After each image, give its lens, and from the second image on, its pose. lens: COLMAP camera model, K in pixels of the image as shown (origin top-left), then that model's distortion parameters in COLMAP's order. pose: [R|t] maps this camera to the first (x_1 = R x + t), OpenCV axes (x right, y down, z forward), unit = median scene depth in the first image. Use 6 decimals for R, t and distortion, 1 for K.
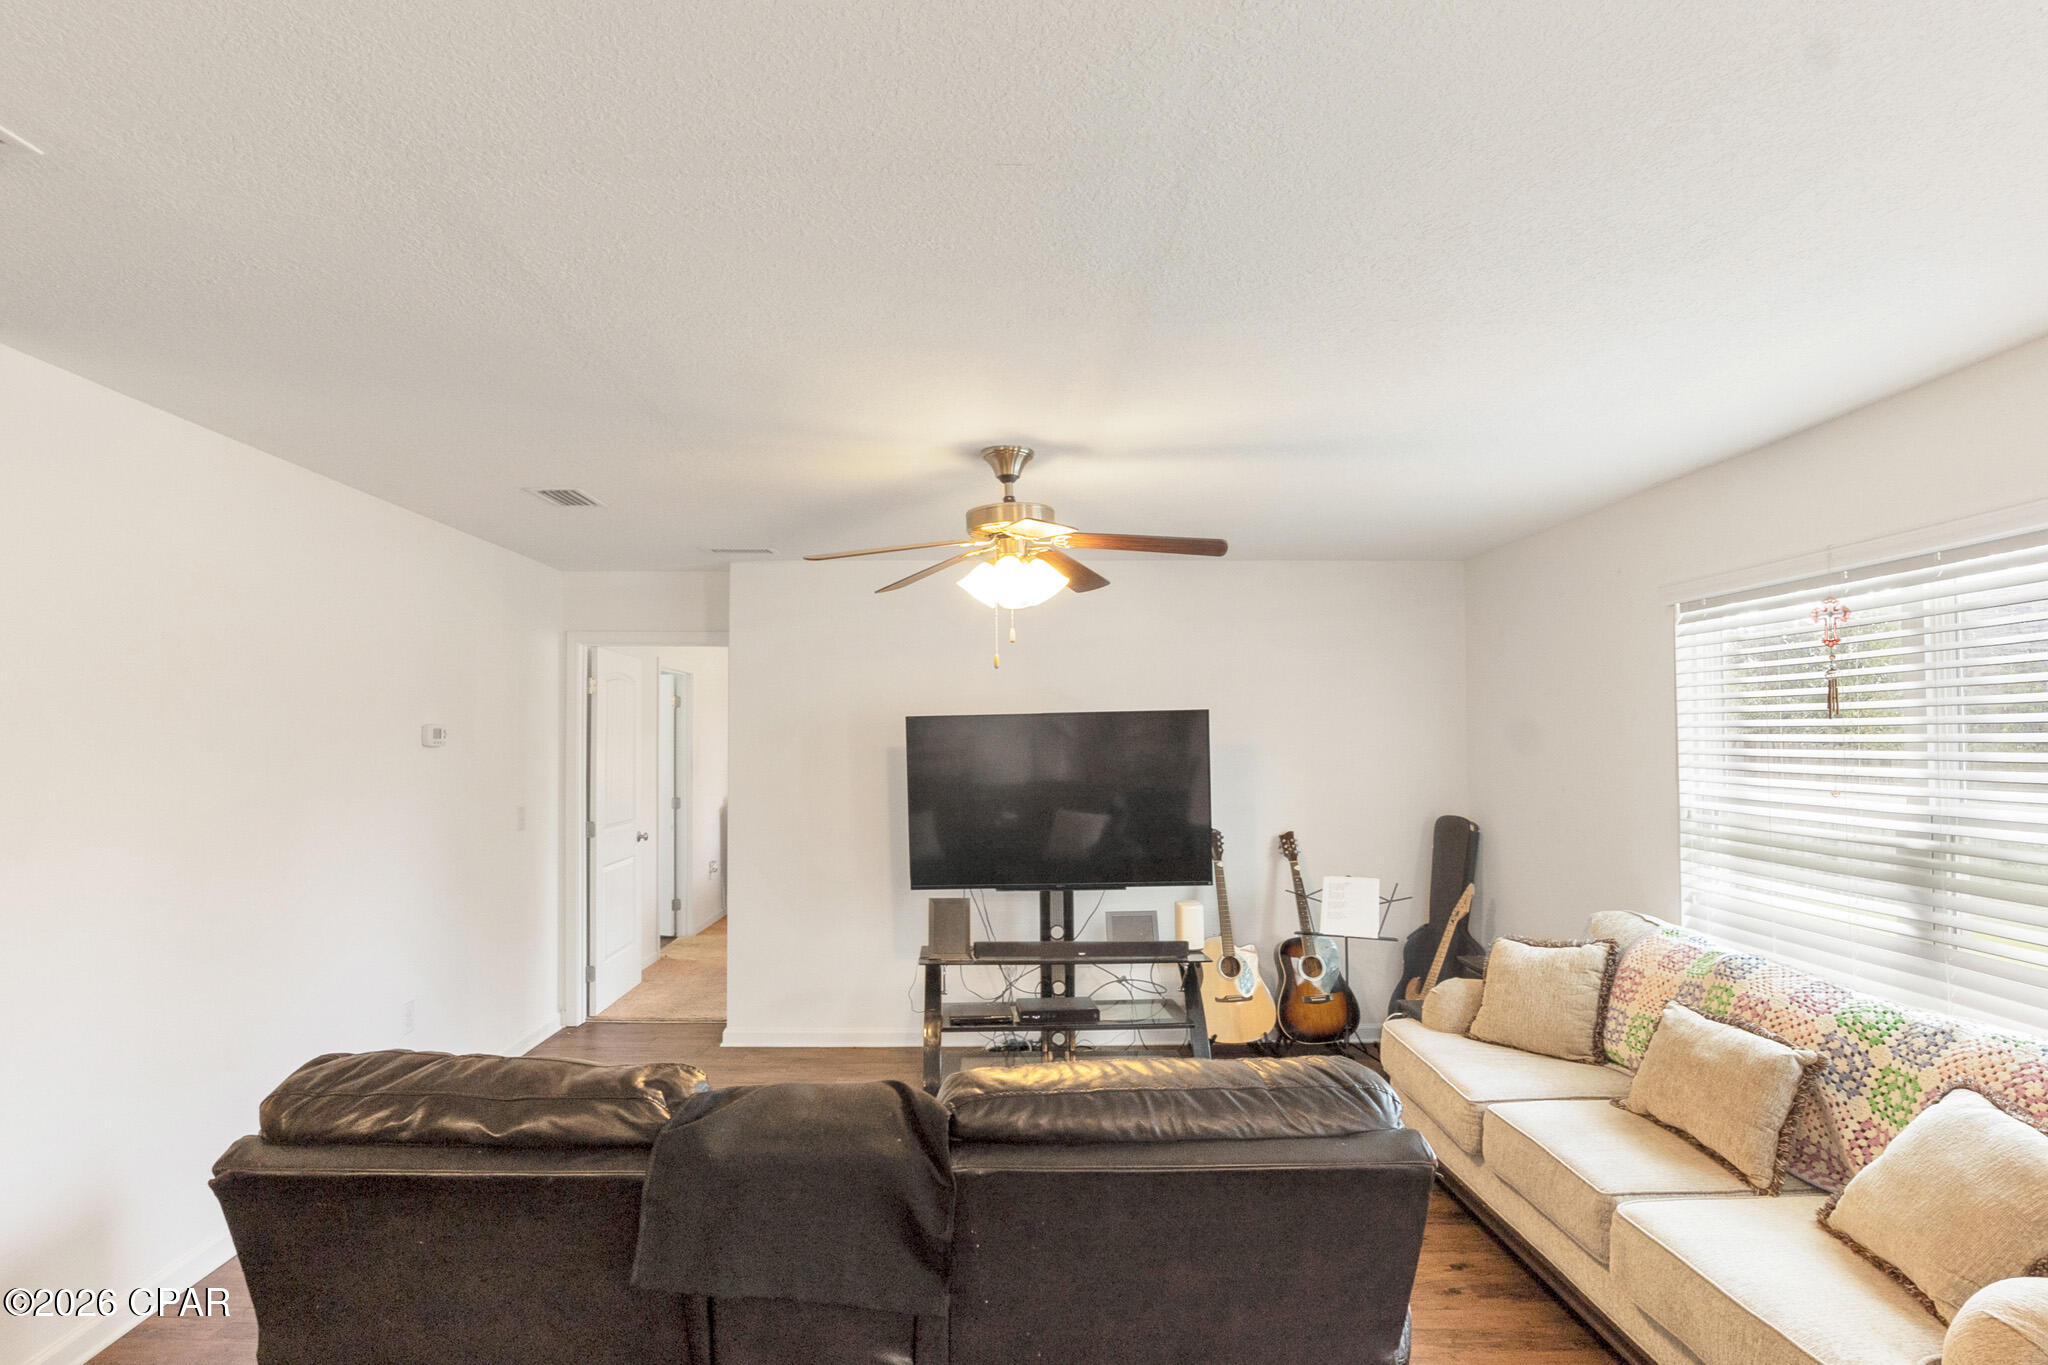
lens RADIAL K [[1050.3, 0, 1027.4], [0, 1050.3, 732.7], [0, 0, 1]] dist [-0.034550, 0.000184]
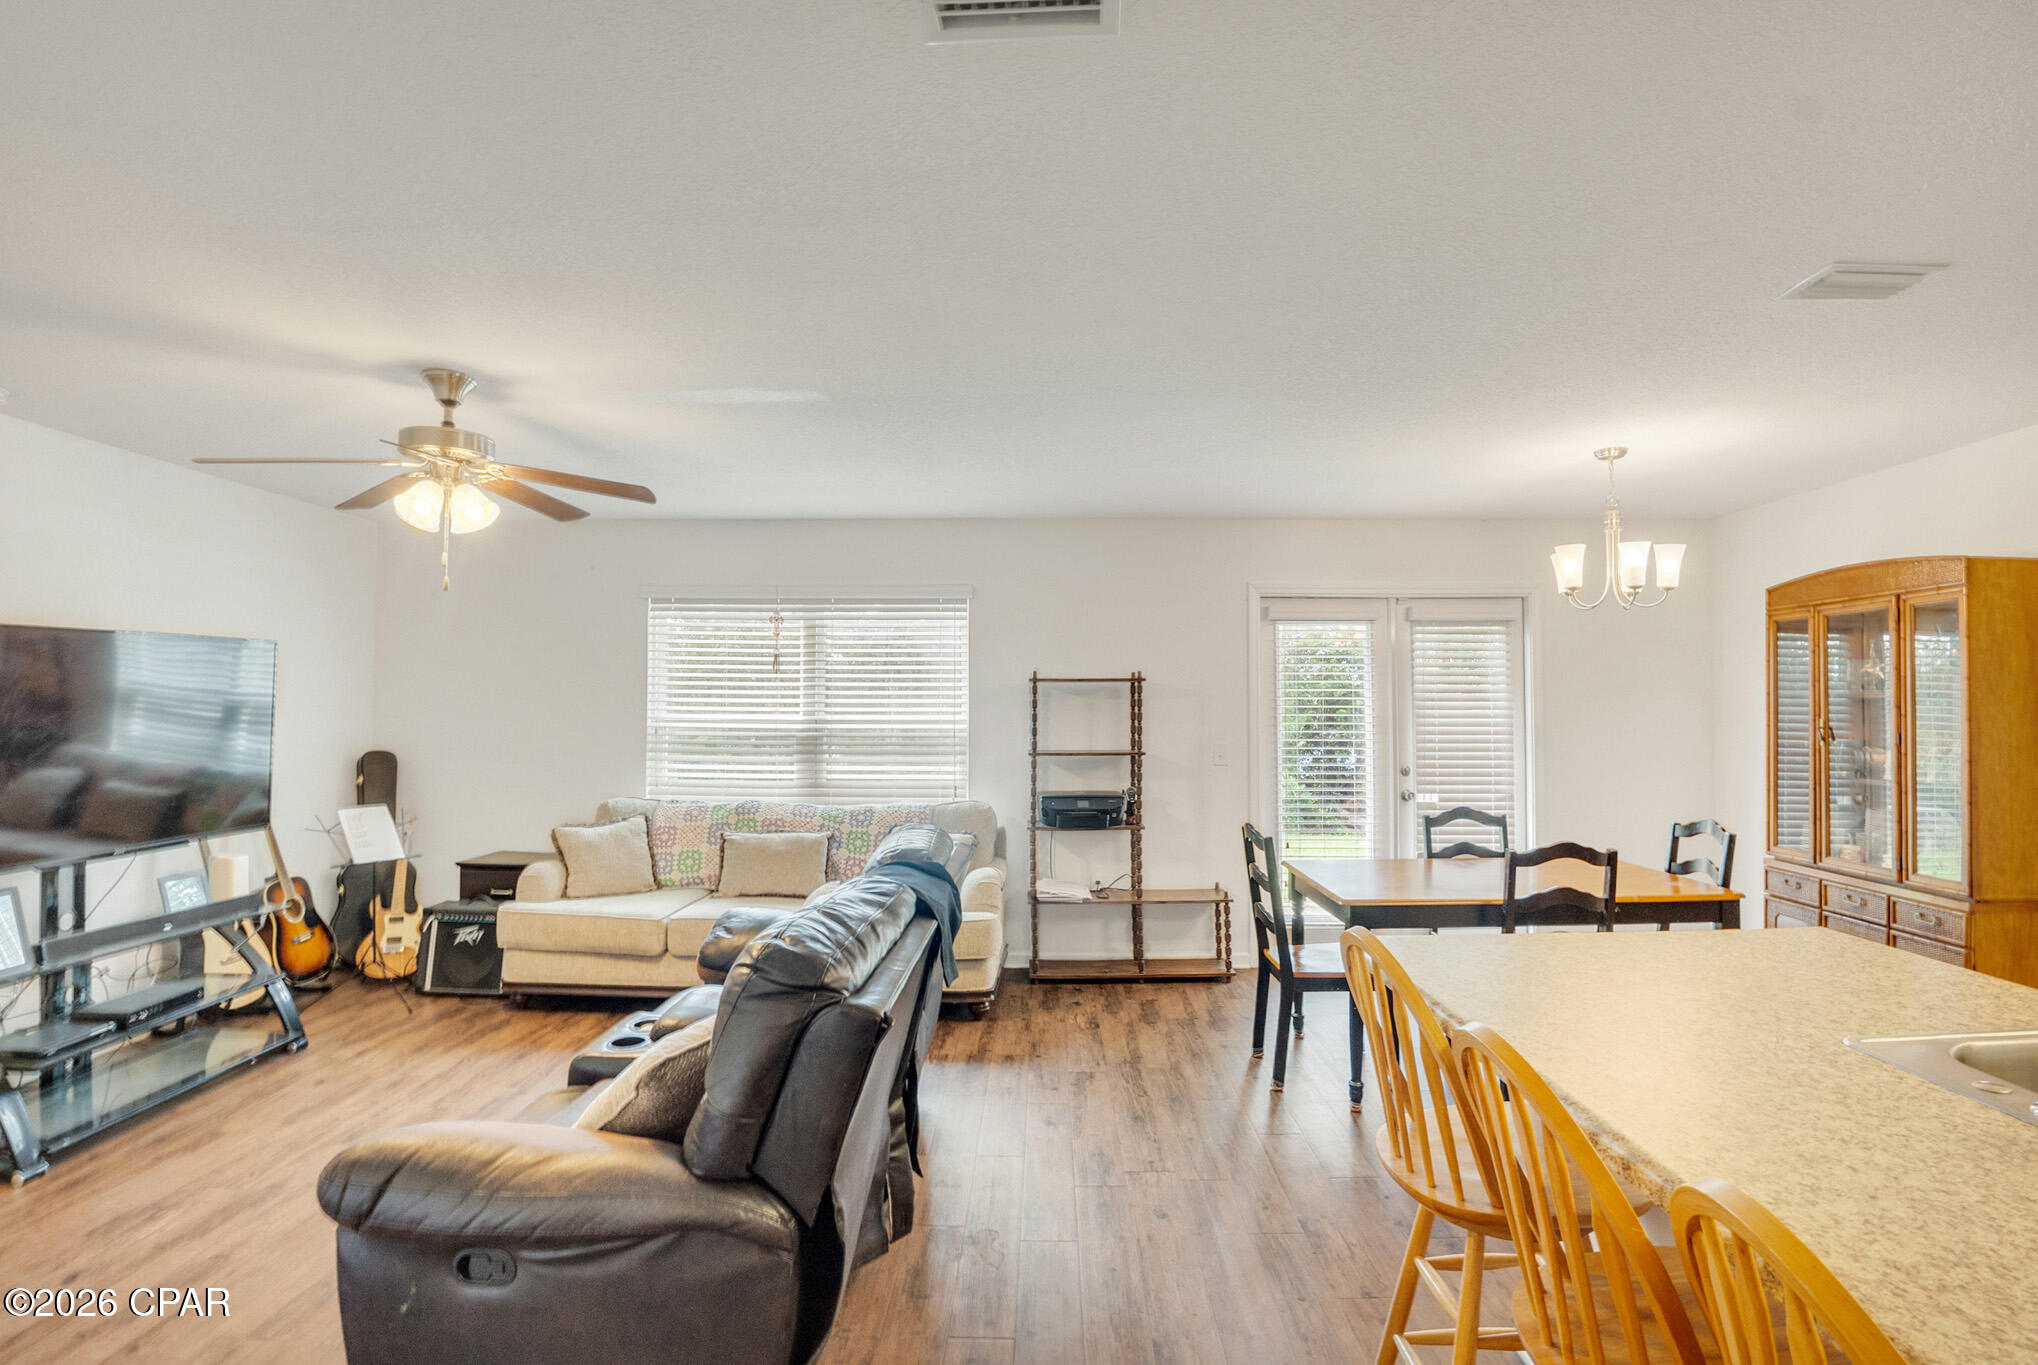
lens RADIAL K [[931.6, 0, 1019.0], [0, 931.6, 682.5], [0, 0, 1]] dist [-0.000698, -0.000285]
pose [[0.052450, 0.031389, 0.998130, -0.743725], [-0.006872, 0.999494, -0.031070, 0.042529], [-0.998600, -0.005229, 0.052640, 0.342720]]
